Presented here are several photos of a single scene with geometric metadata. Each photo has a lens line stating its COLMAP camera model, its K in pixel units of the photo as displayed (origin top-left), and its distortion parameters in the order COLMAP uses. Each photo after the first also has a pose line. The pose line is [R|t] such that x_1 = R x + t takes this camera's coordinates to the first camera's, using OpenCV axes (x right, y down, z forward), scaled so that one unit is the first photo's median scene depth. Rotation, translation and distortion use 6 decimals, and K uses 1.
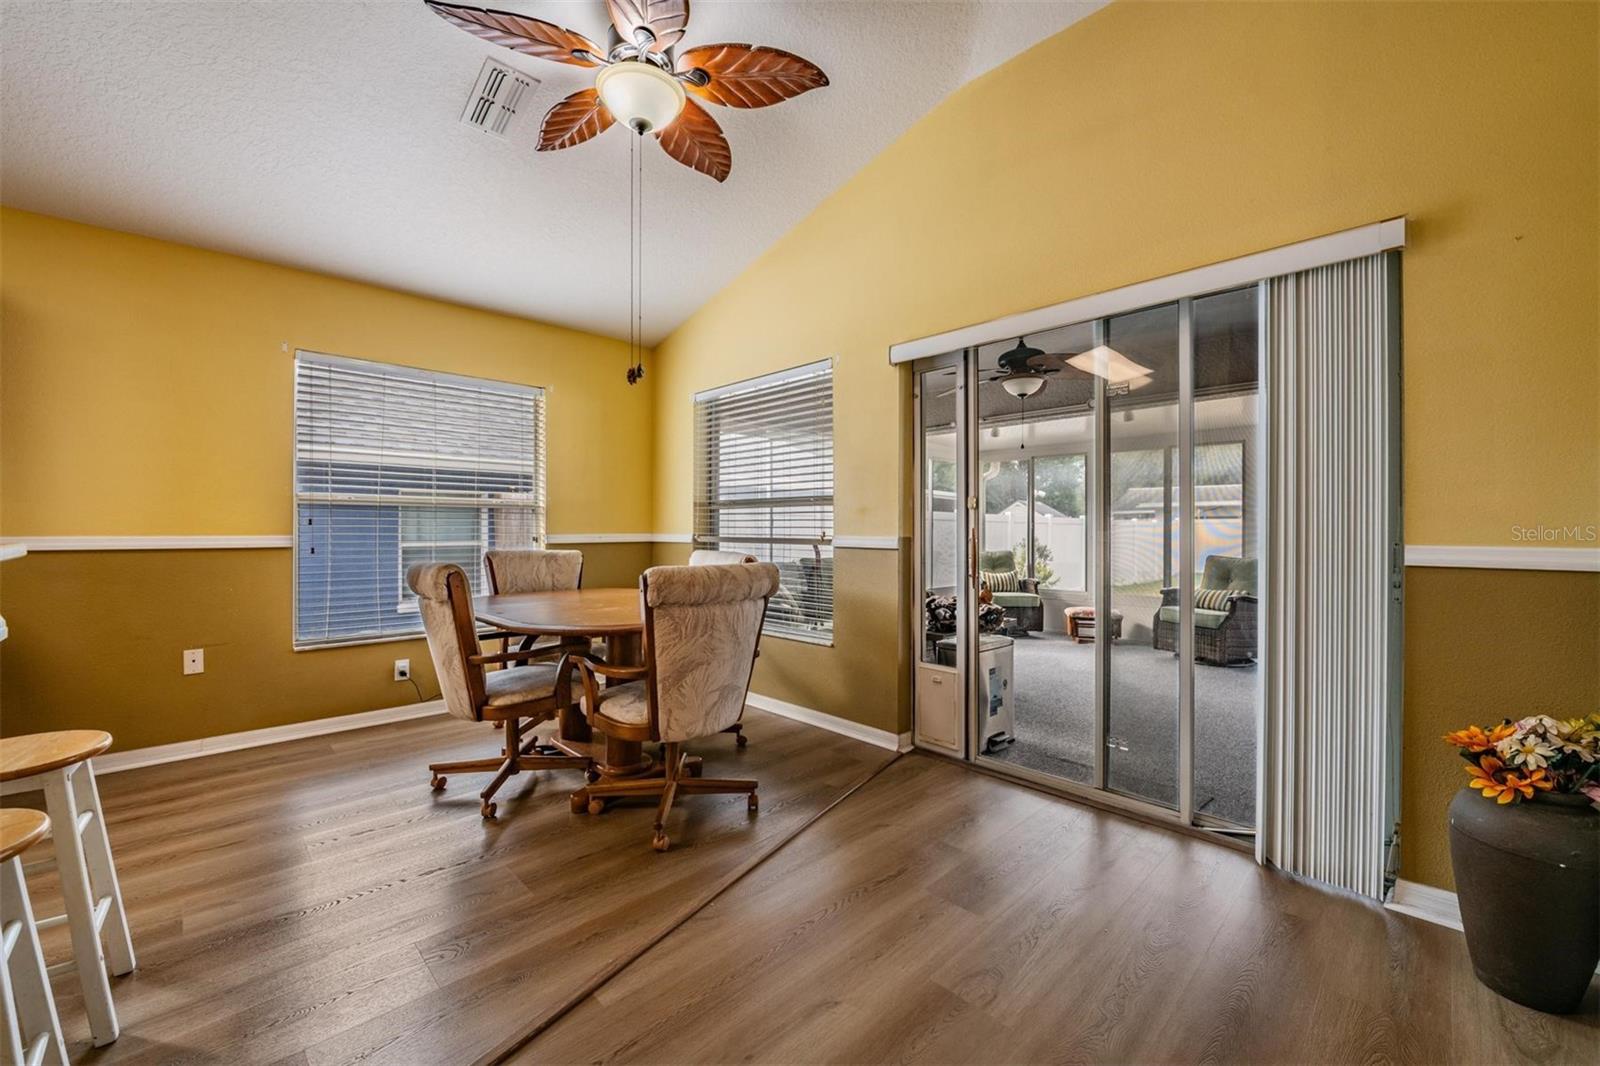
lens RADIAL K [[636.6, 0, 782.8], [0, 636.6, 533.0], [0, 0, 1]] dist [-0.002247, -0.000103]
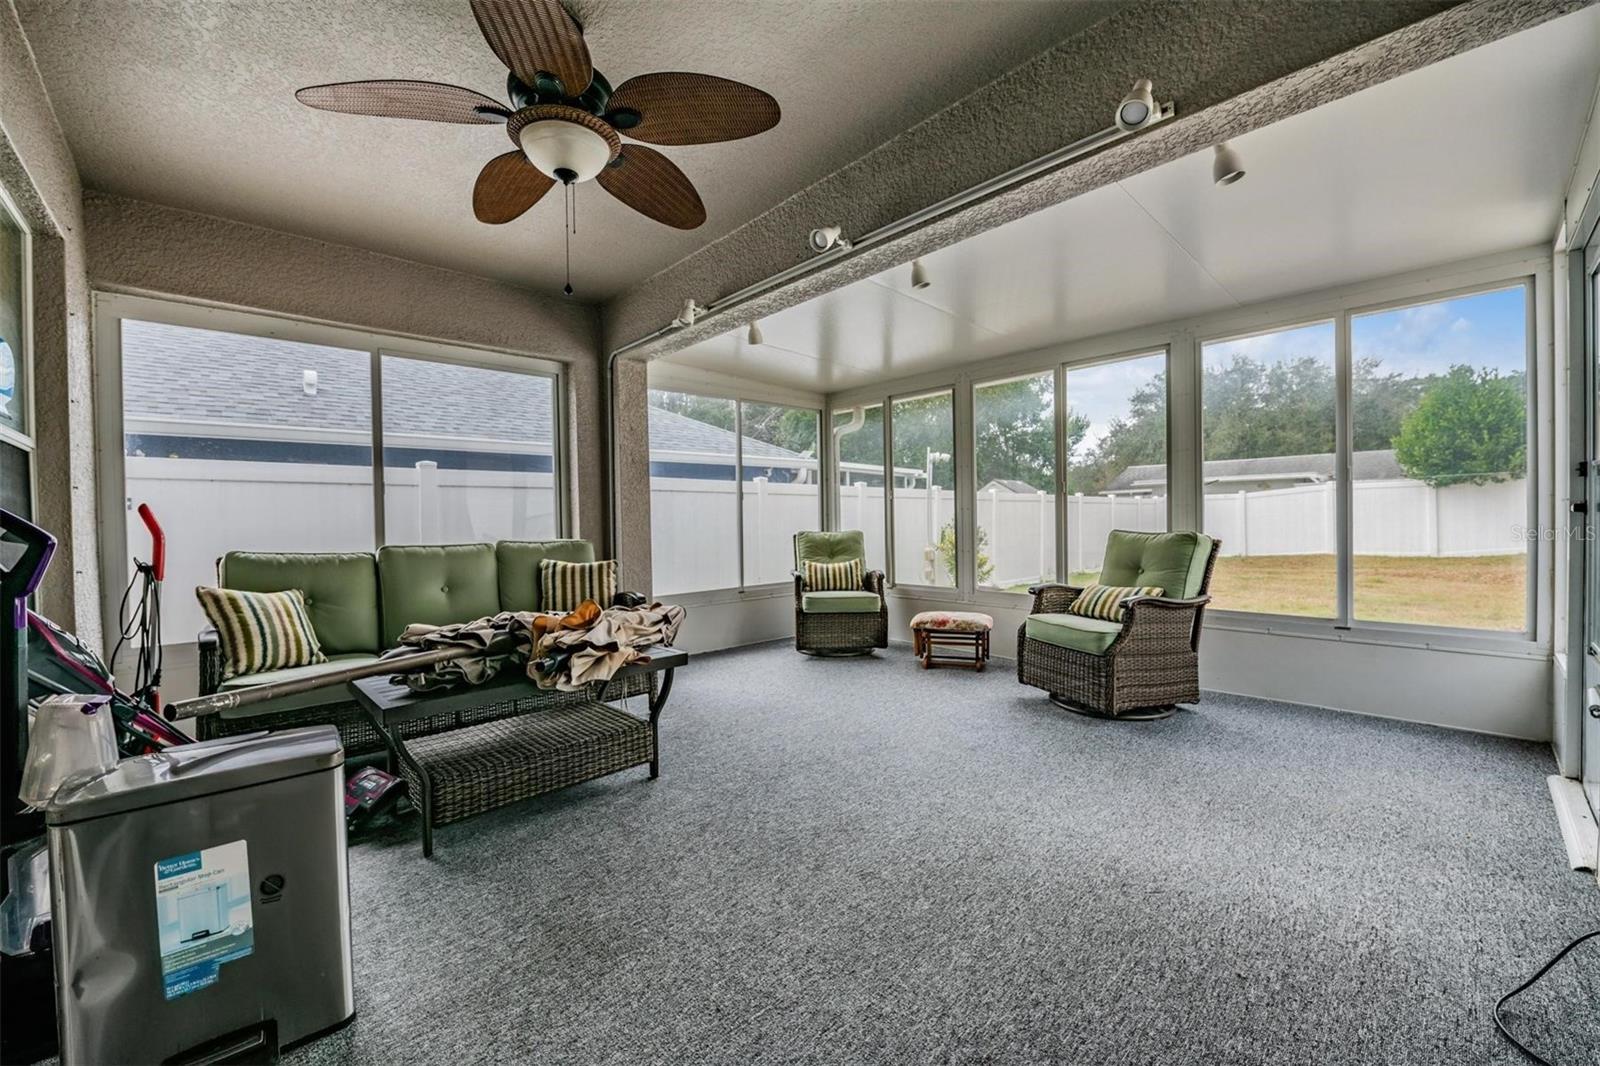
lens RADIAL K [[636.6, 0, 805.2], [0, 636.6, 525.0], [0, 0, 1]] dist [-0.002247, -0.000103]
pose [[0.999859, -0.016815, 0.000316, 0.323054], [0.016812, 0.999829, 0.007666, 0.016883], [-0.000445, -0.007660, 0.999971, 0.324878]]
